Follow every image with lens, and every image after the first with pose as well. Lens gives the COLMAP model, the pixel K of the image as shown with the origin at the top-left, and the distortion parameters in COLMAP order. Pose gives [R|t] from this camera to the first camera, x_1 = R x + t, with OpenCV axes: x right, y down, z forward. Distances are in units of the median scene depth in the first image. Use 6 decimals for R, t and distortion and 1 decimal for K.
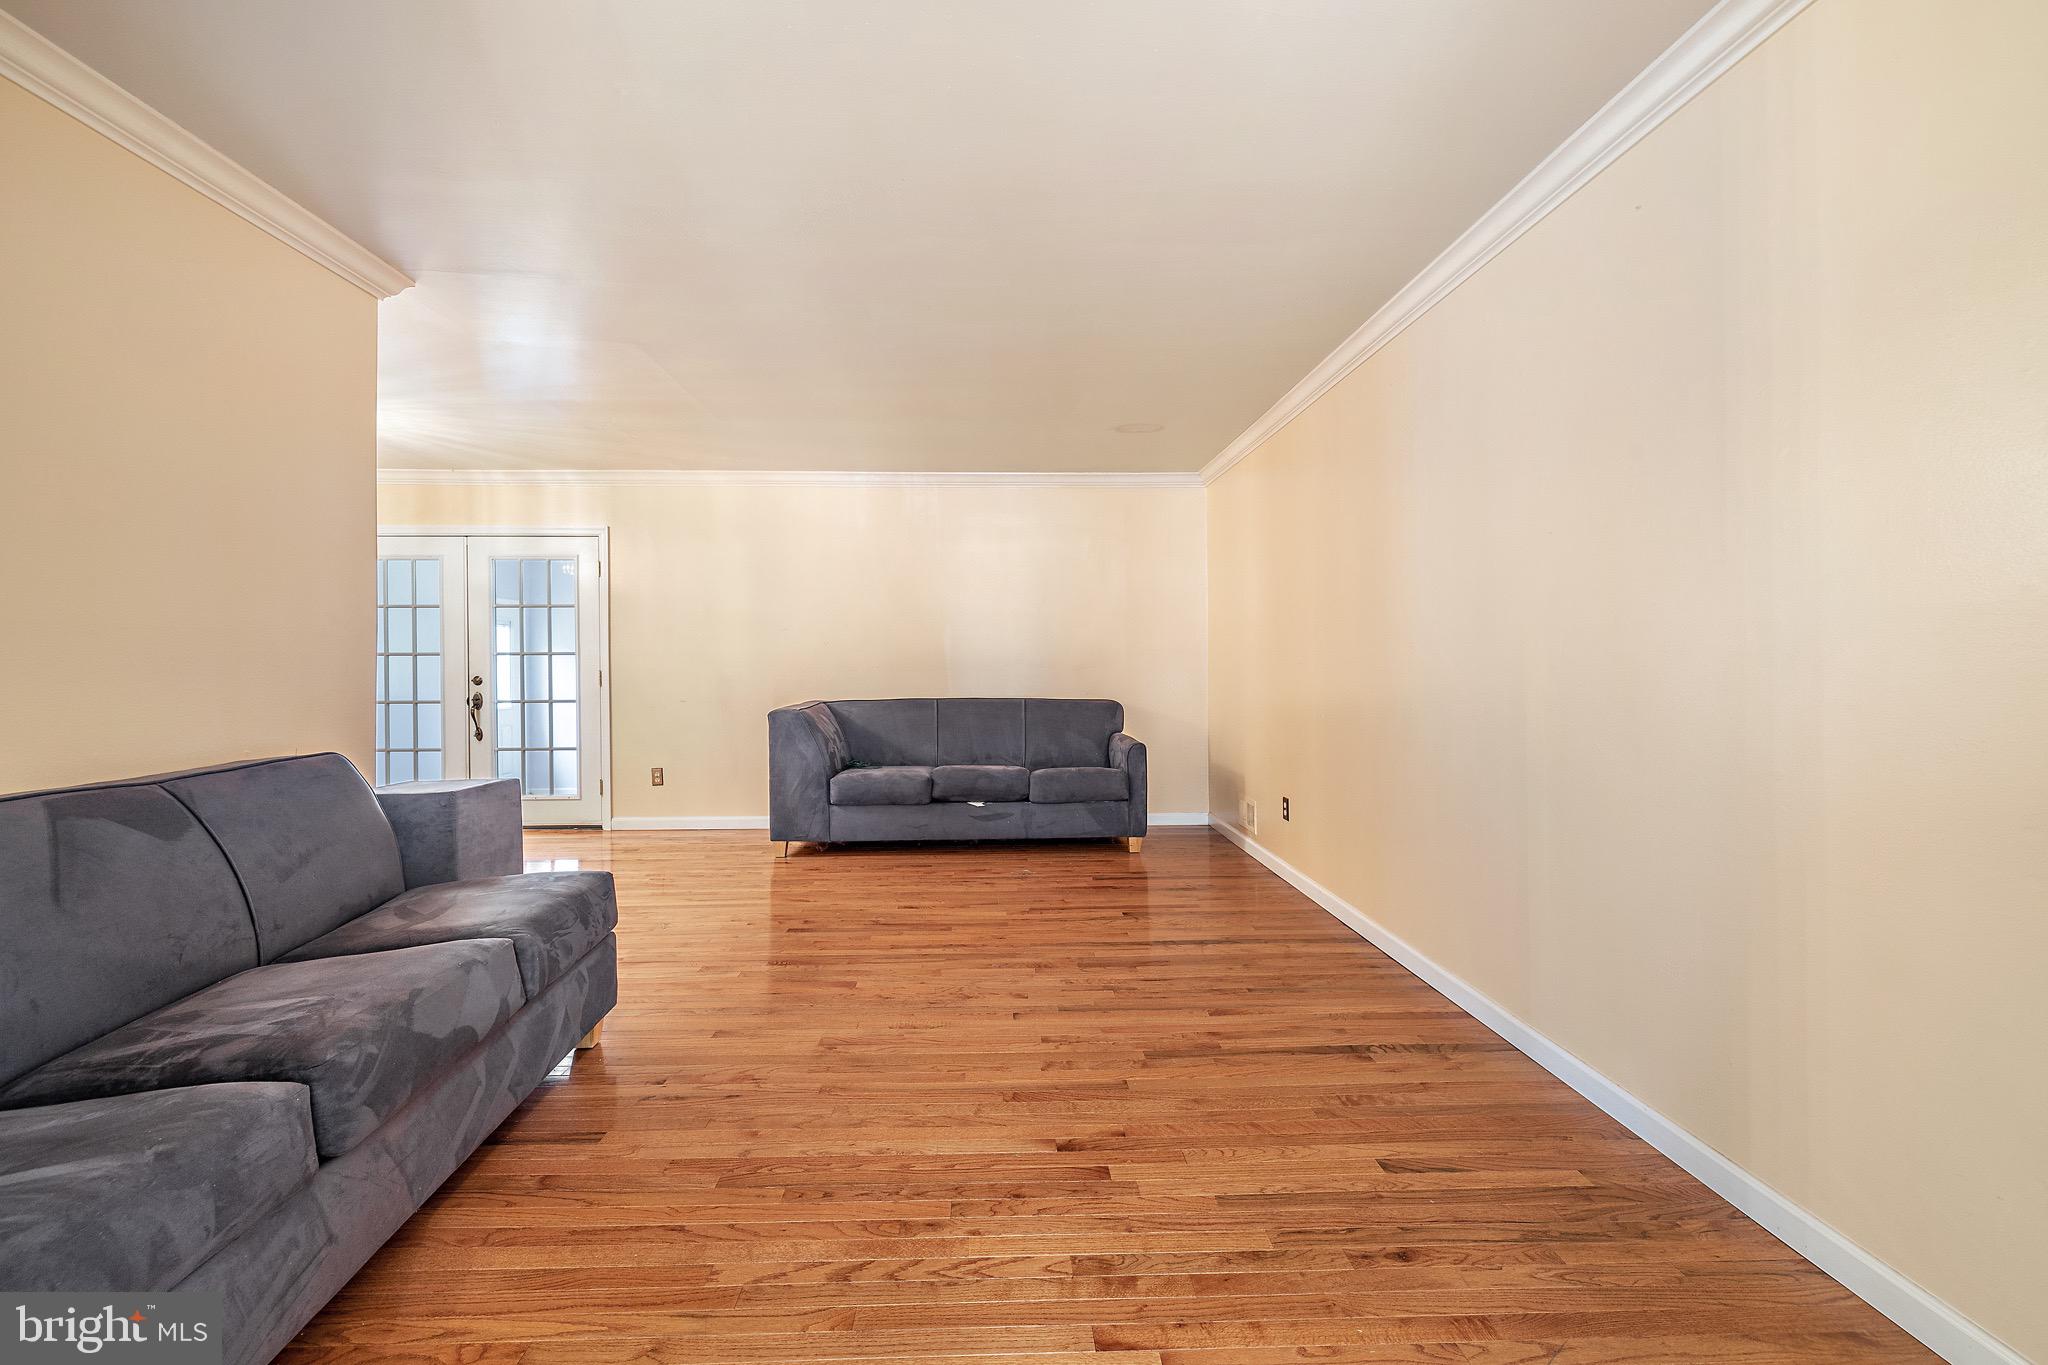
lens RADIAL K [[850.3, 0, 1010.3], [0, 850.3, 676.5], [0, 0, 1]] dist [-0.001136, -0.003054]
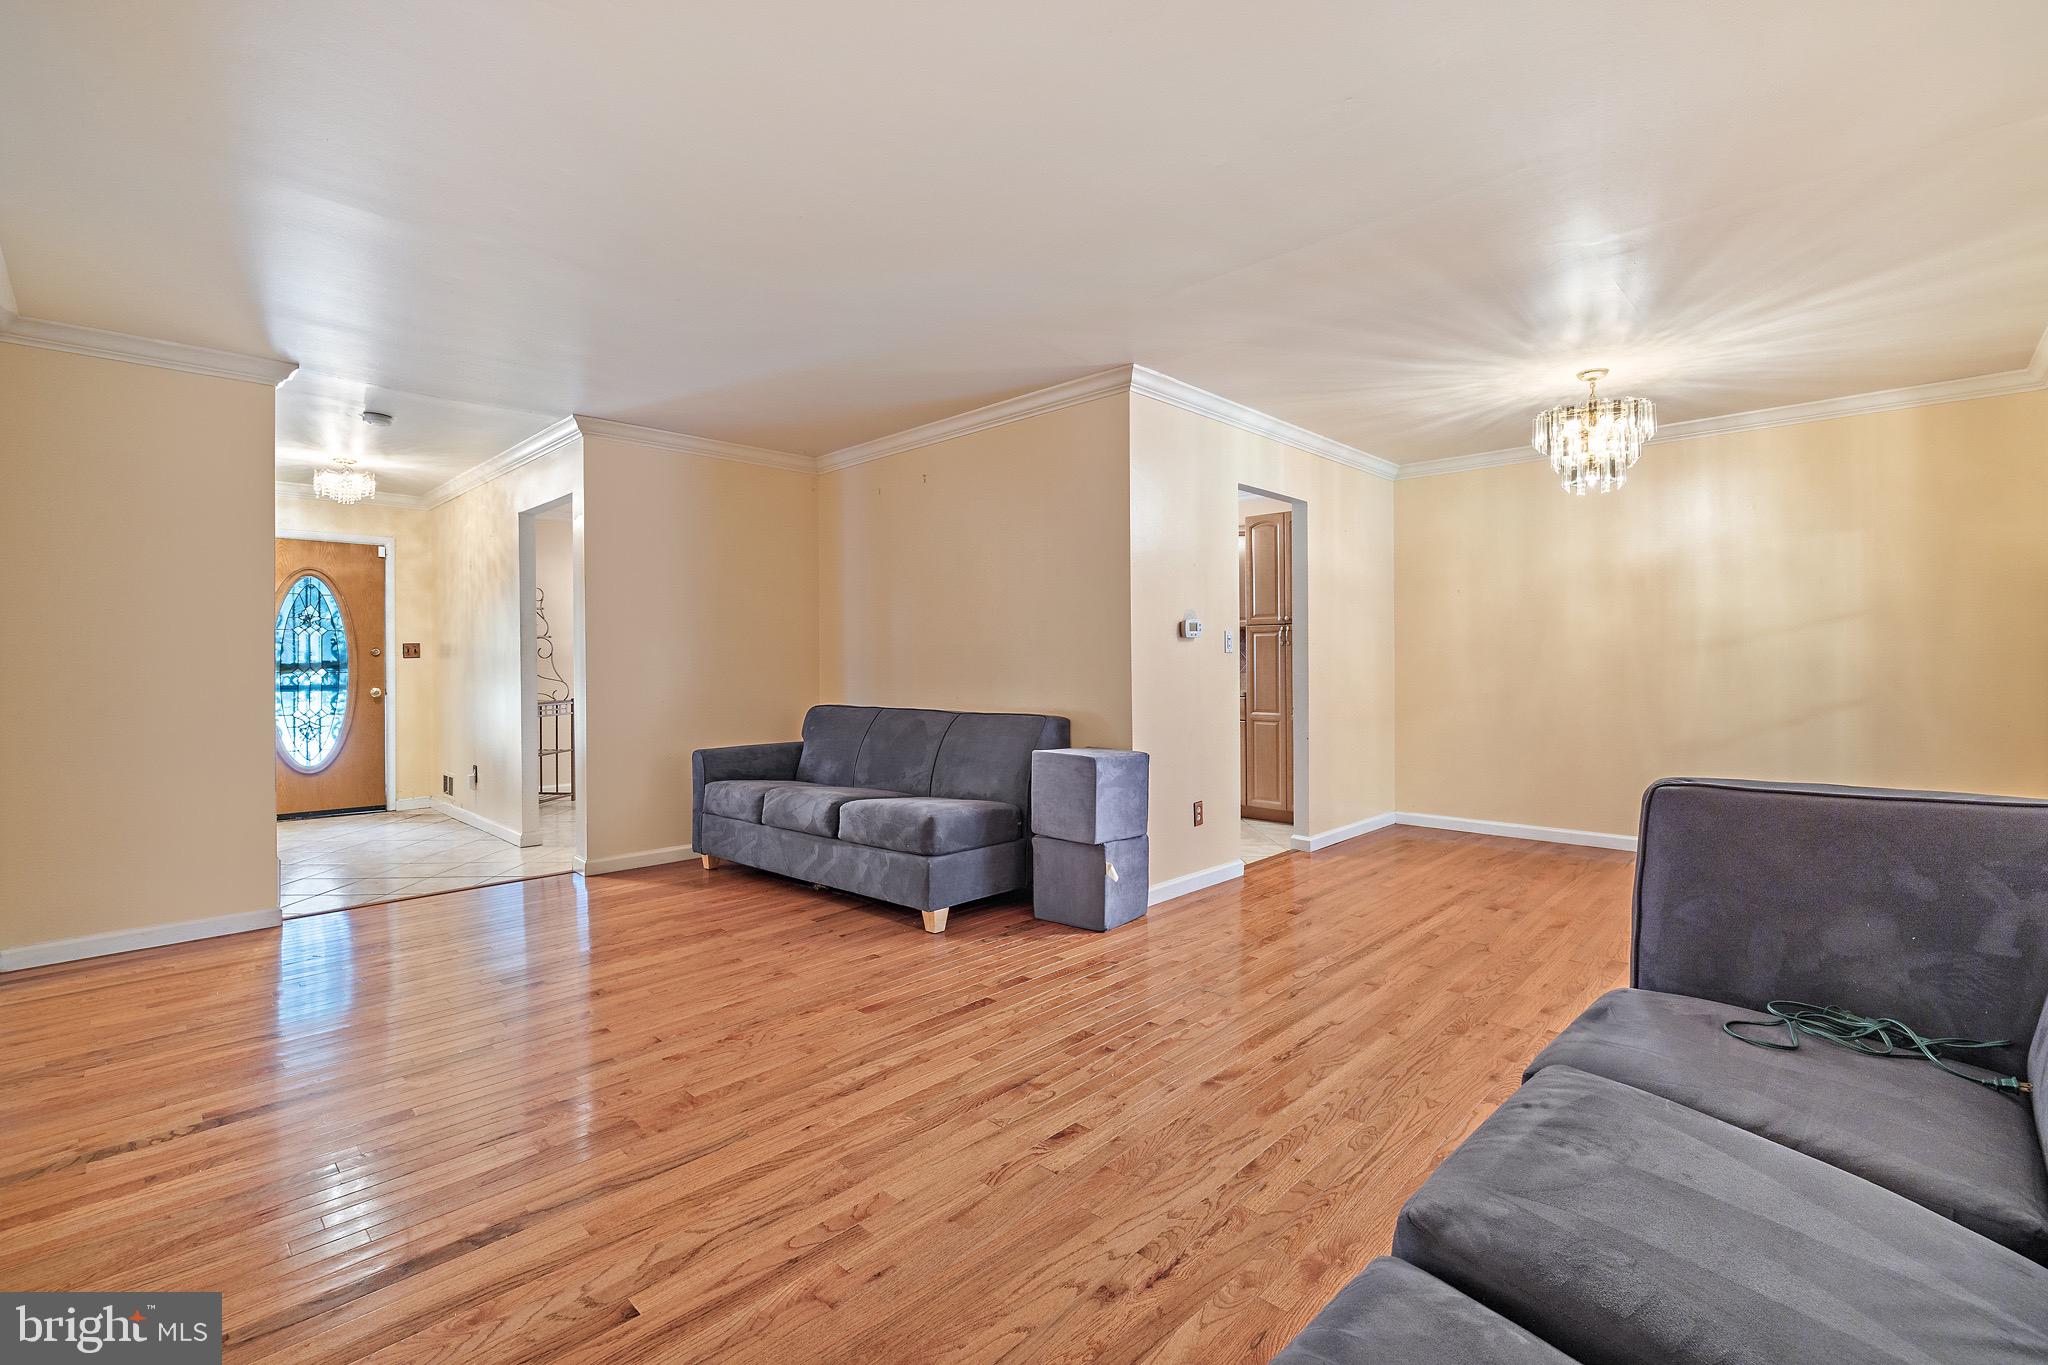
lens RADIAL K [[905.5, 0, 1020.6], [0, 905.5, 661.1], [0, 0, 1]] dist [0.000909, 0.000475]
pose [[-0.719311, 0.004657, -0.694673, 0.301010], [-0.001076, 0.999969, 0.007817, -0.021865], [0.694688, 0.006370, -0.719283, 1.461876]]
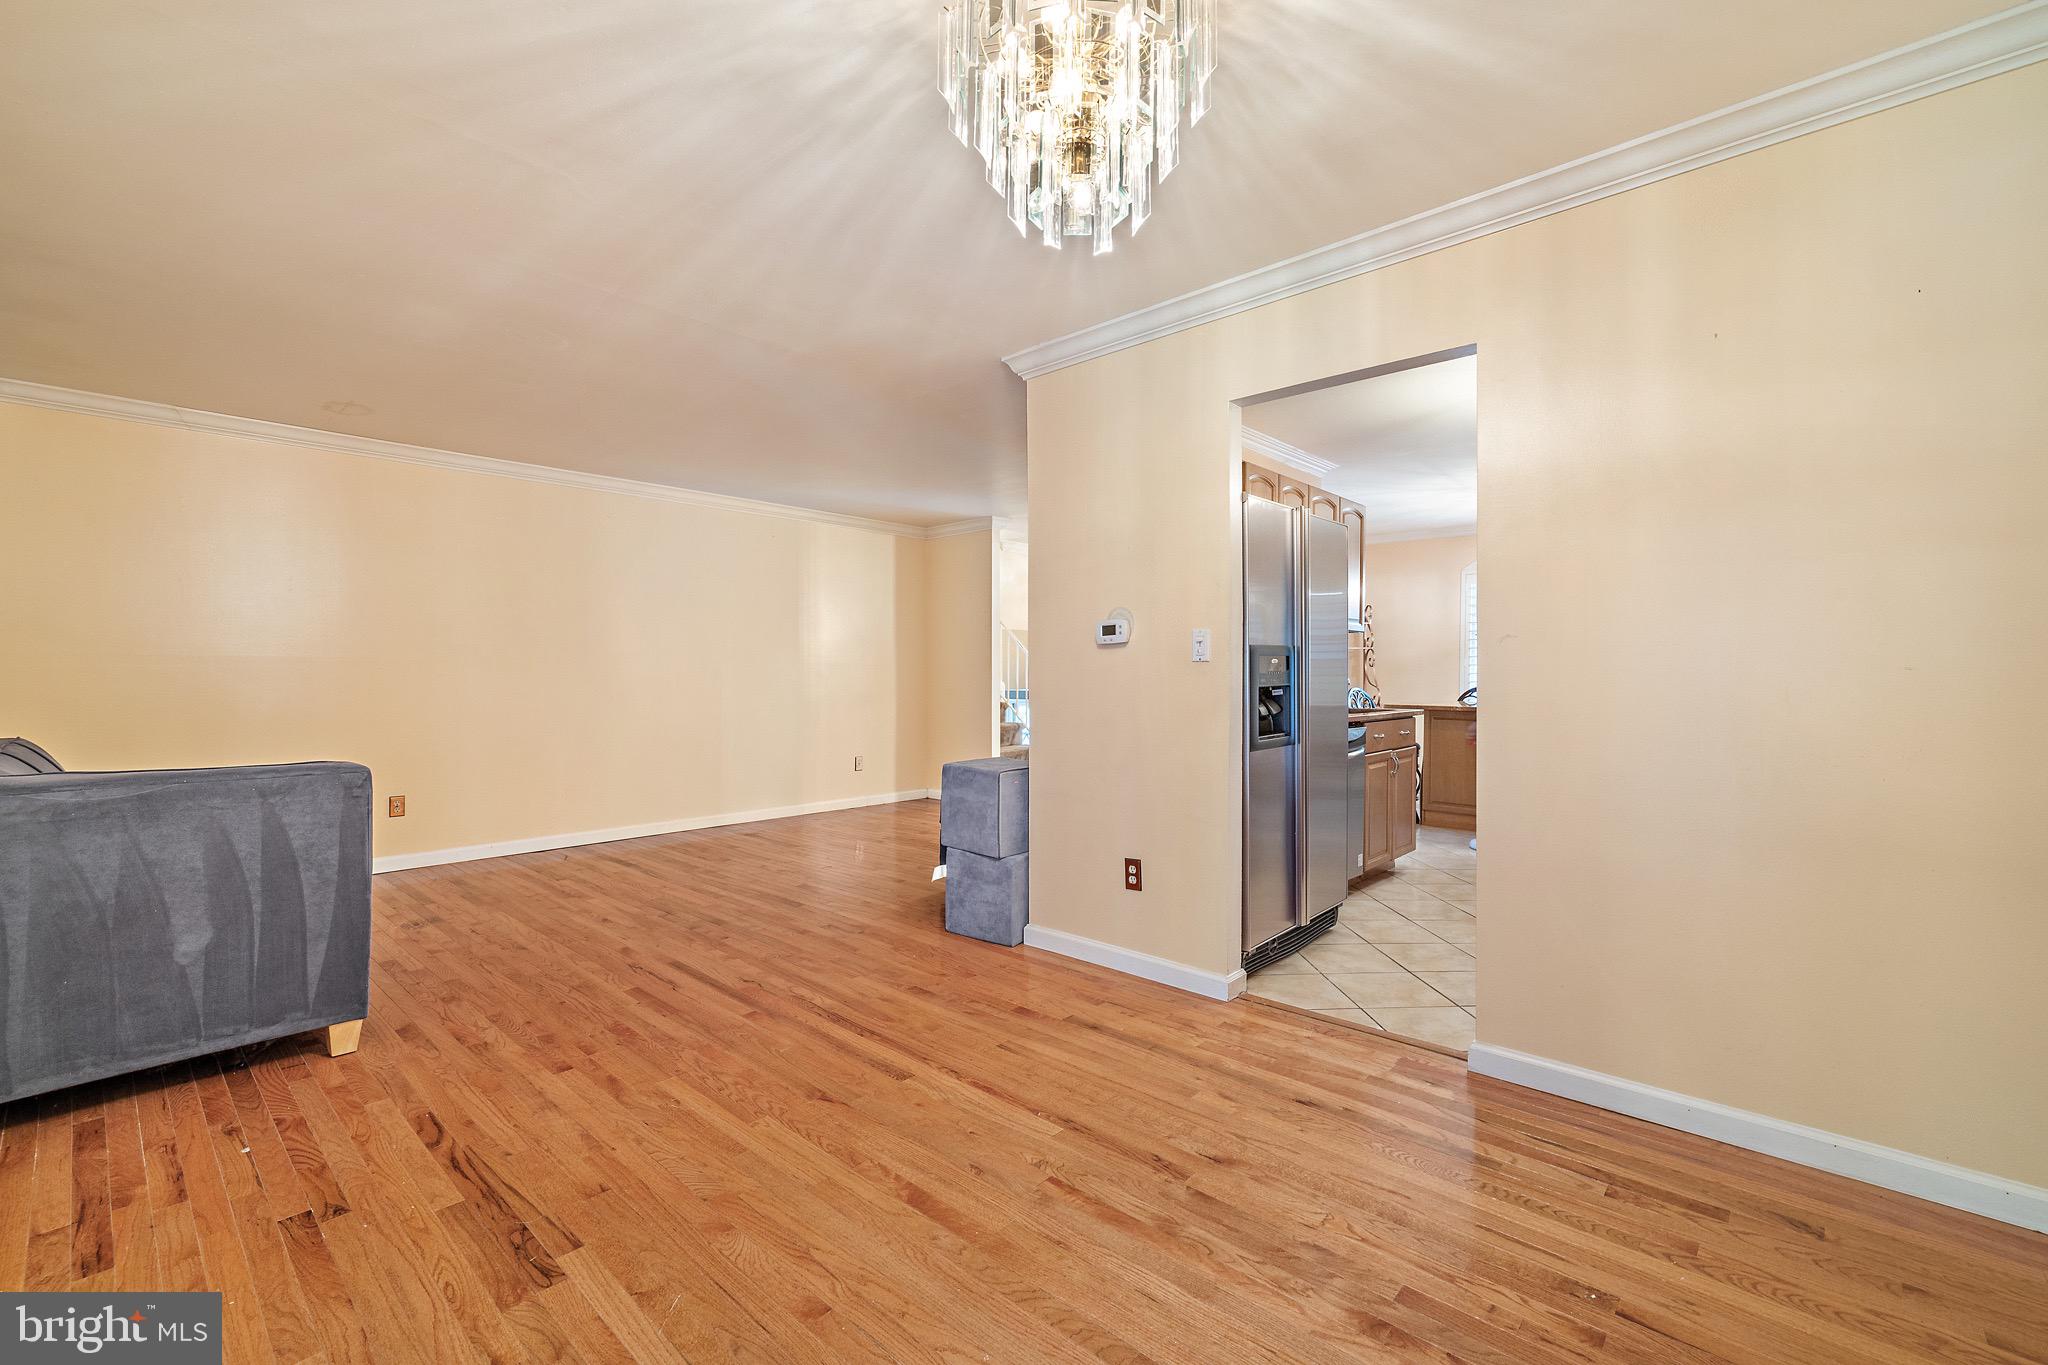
lens RADIAL K [[850.3, 0, 1015.7], [0, 850.3, 678.2], [0, 0, 1]] dist [-0.001136, -0.003054]
pose [[-0.715760, -0.001826, 0.698344, -1.240917], [0.008550, 0.999899, 0.011377, -0.018757], [-0.698294, 0.014114, -0.715672, 1.455398]]
